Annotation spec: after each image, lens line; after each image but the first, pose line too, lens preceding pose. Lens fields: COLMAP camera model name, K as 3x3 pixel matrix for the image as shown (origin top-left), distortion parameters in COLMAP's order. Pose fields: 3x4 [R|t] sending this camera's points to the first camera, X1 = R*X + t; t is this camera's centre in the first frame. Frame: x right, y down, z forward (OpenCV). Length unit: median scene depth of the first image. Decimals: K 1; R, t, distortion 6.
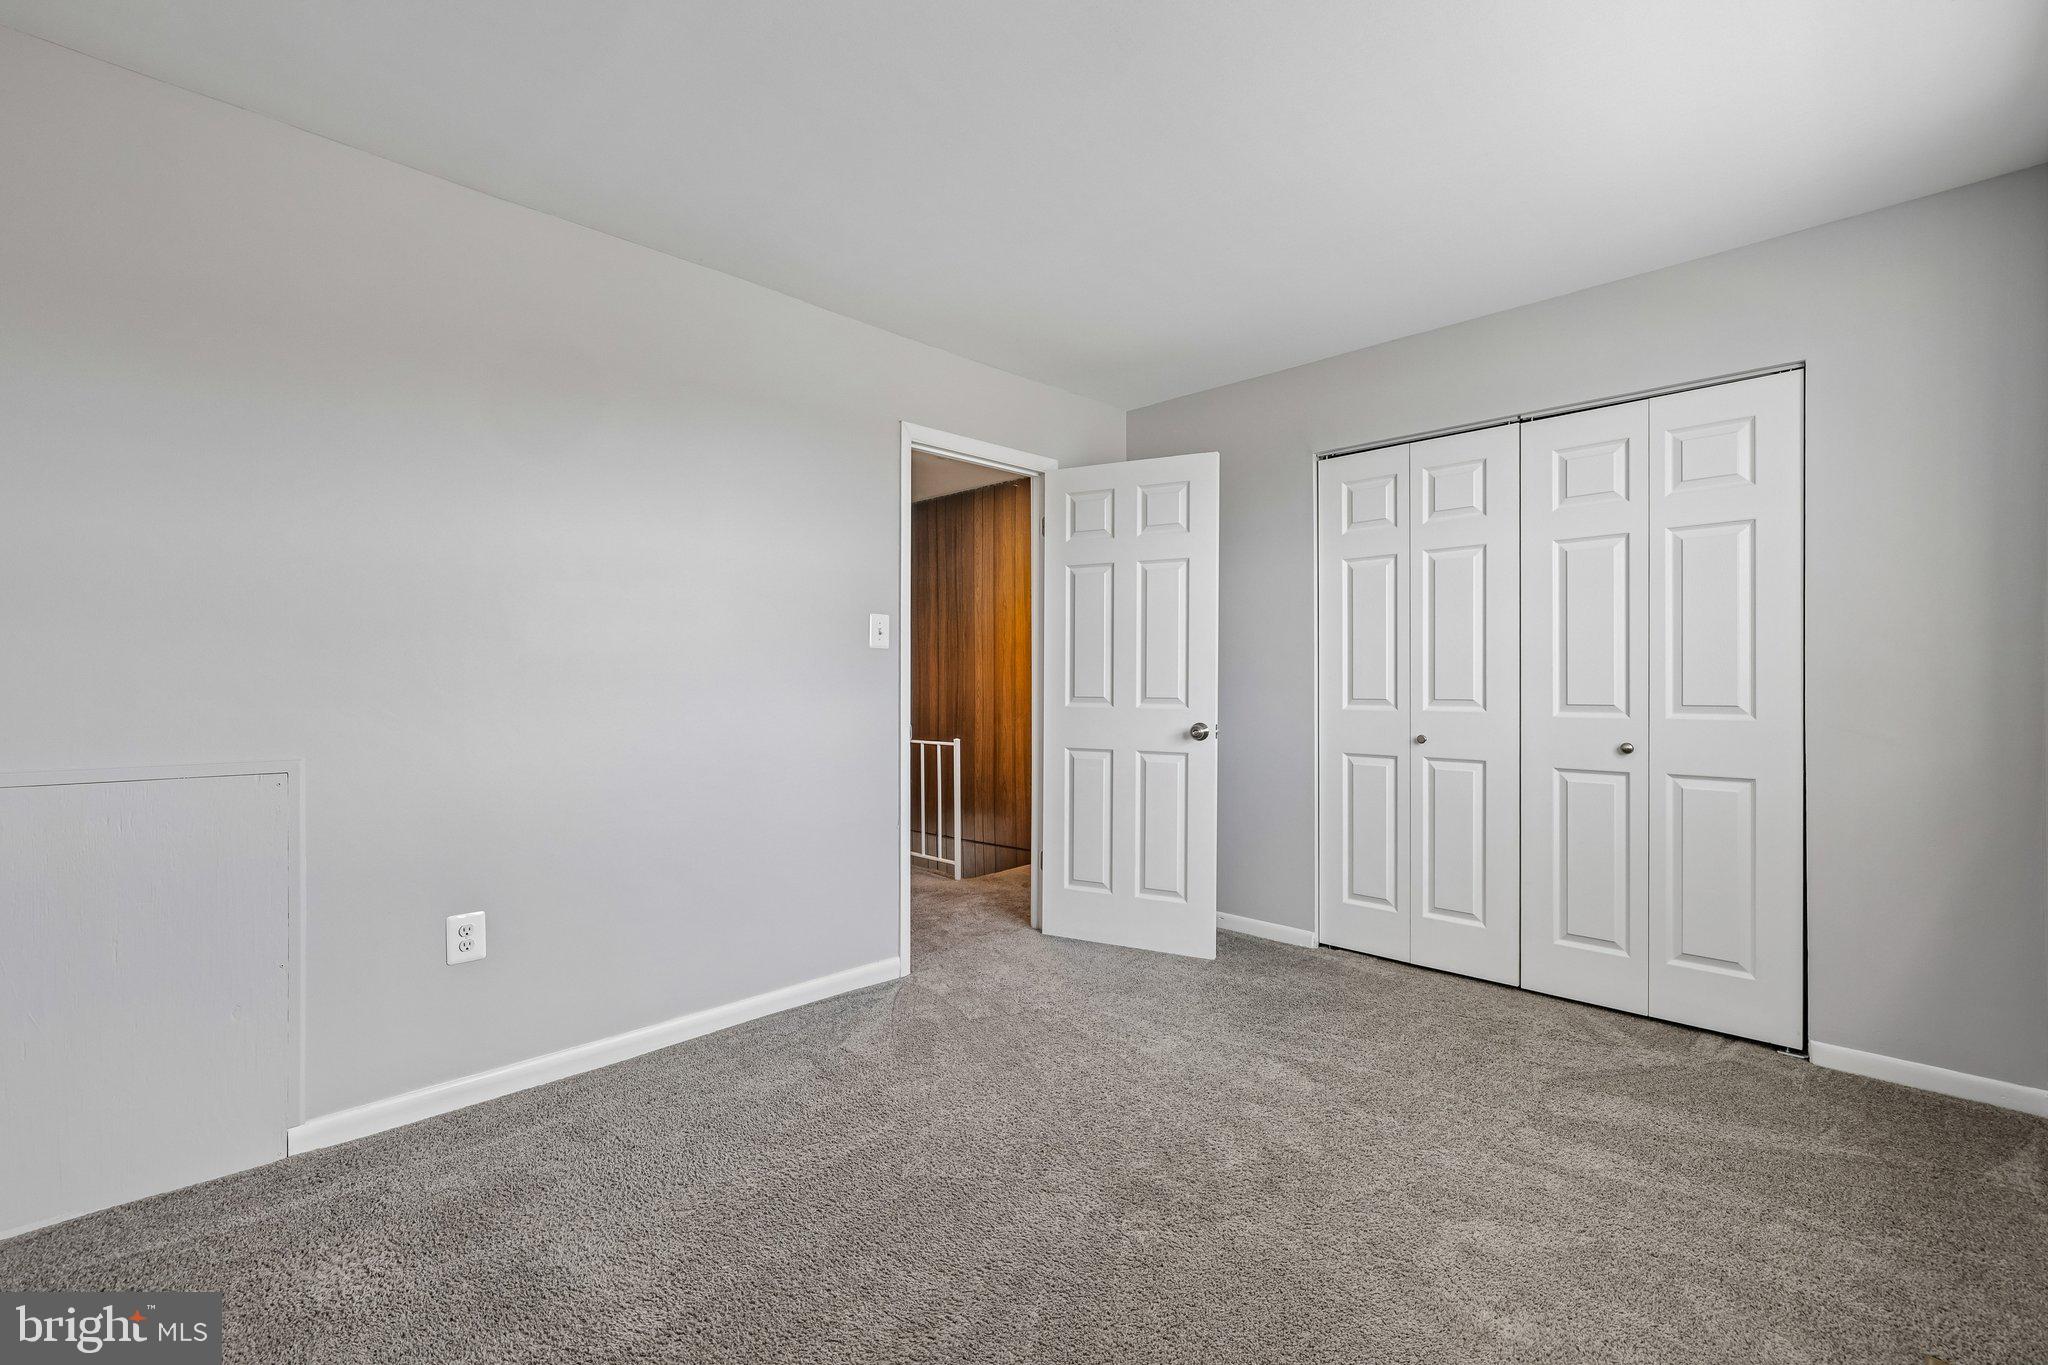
lens RADIAL K [[849.6, 0, 1028.2], [0, 849.6, 683.9], [0, 0, 1]] dist [0.000251, 0.000019]
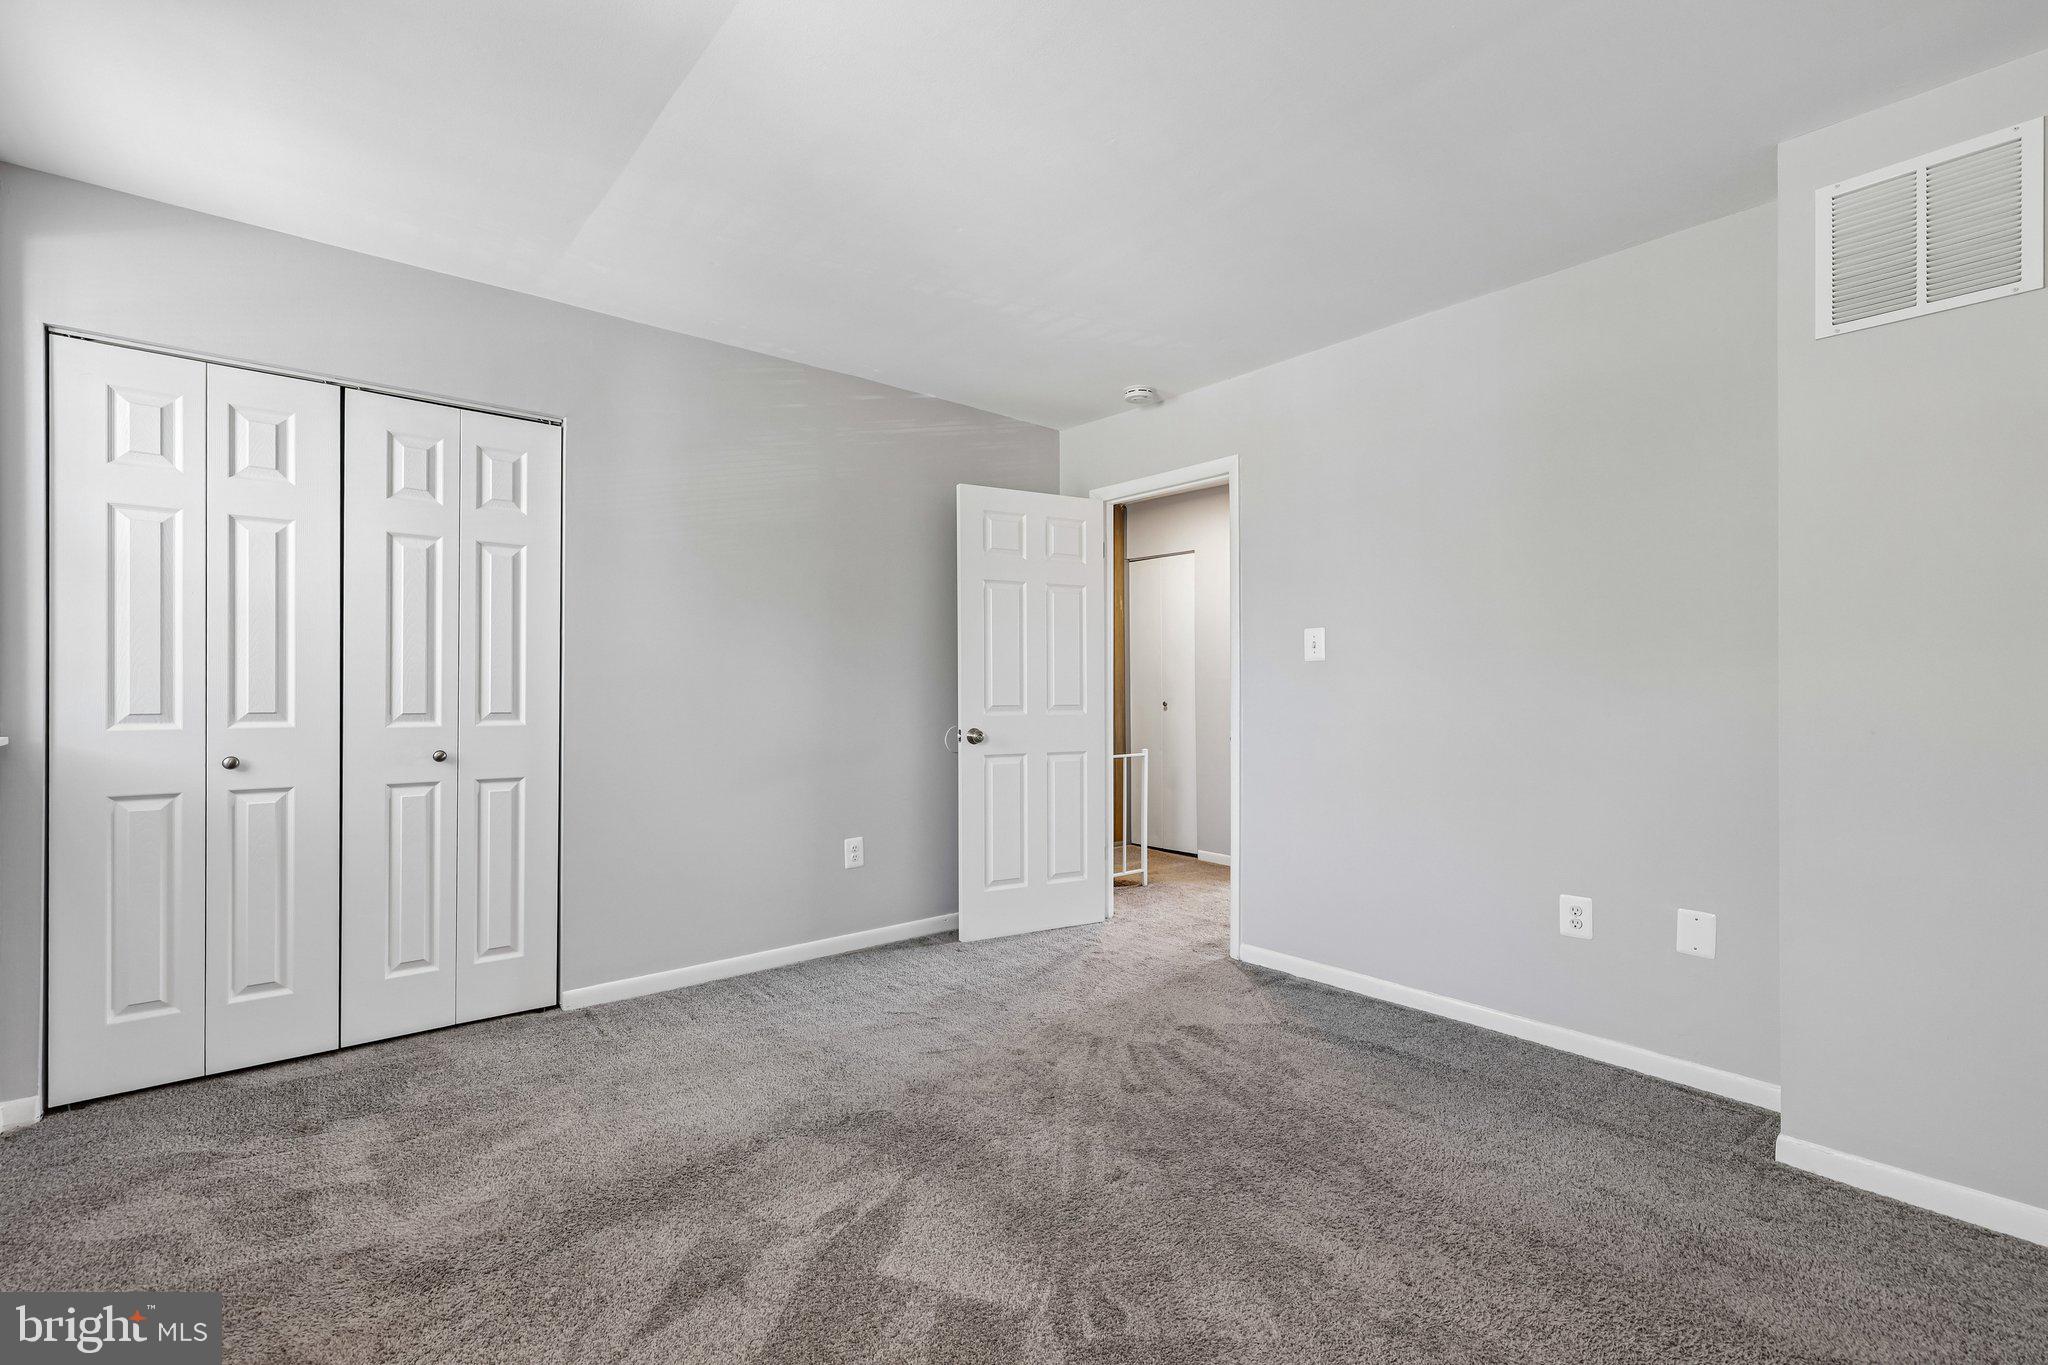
lens RADIAL K [[901.0, 0, 1028.0], [0, 901.0, 681.9], [0, 0, 1]] dist [0.005130, 0.000055]
pose [[0.097513, 0.004449, 0.995224, -0.269179], [0.004372, 0.999978, -0.004899, -0.002482], [-0.995225, 0.004829, 0.097491, 0.235147]]
